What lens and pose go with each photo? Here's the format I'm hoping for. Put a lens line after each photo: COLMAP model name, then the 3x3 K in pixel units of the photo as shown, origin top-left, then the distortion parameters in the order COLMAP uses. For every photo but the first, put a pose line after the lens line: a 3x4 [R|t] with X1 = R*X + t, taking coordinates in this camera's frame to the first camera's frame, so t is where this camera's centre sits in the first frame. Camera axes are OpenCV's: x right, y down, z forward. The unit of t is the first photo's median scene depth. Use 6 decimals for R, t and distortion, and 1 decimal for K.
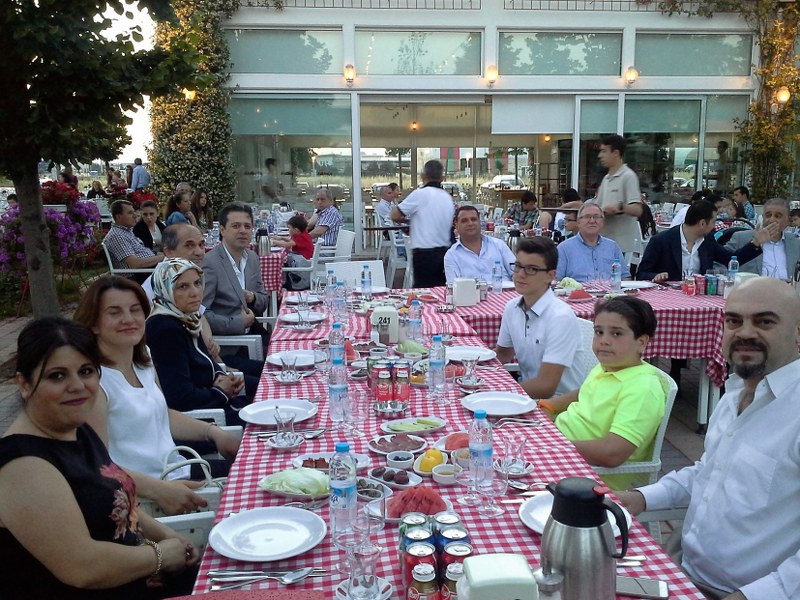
lens RADIAL K [[750.6, 0, 415.6], [0, 750.6, 296.5], [0, 0, 1]] dist [0.004538, -0.028502]
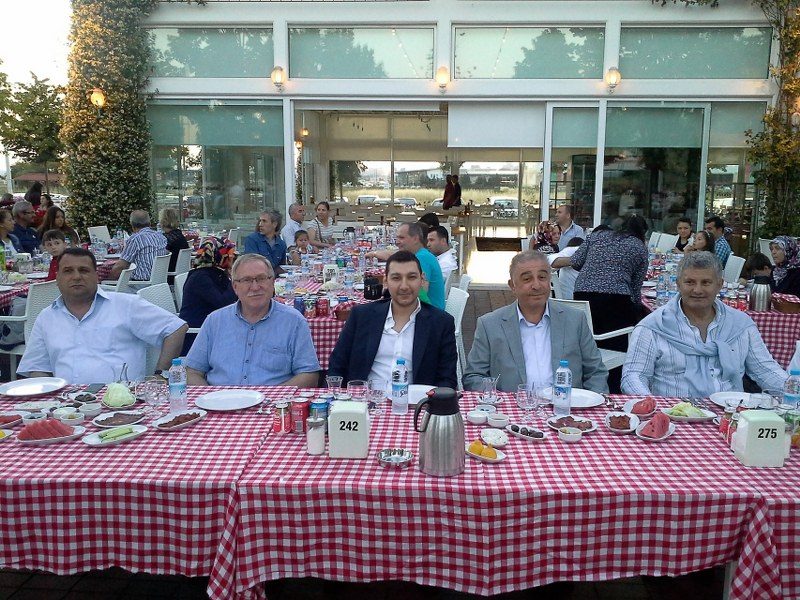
lens RADIAL K [[728.8, 0, 419.3], [0, 728.8, 300.3], [0, 0, 1]] dist [-0.000403, -0.010570]
pose [[0.989135, 0.039321, -0.141652, 0.200466], [-0.040319, 0.999178, -0.004186, -0.037938], [0.141371, 0.009851, 0.989908, 0.177407]]
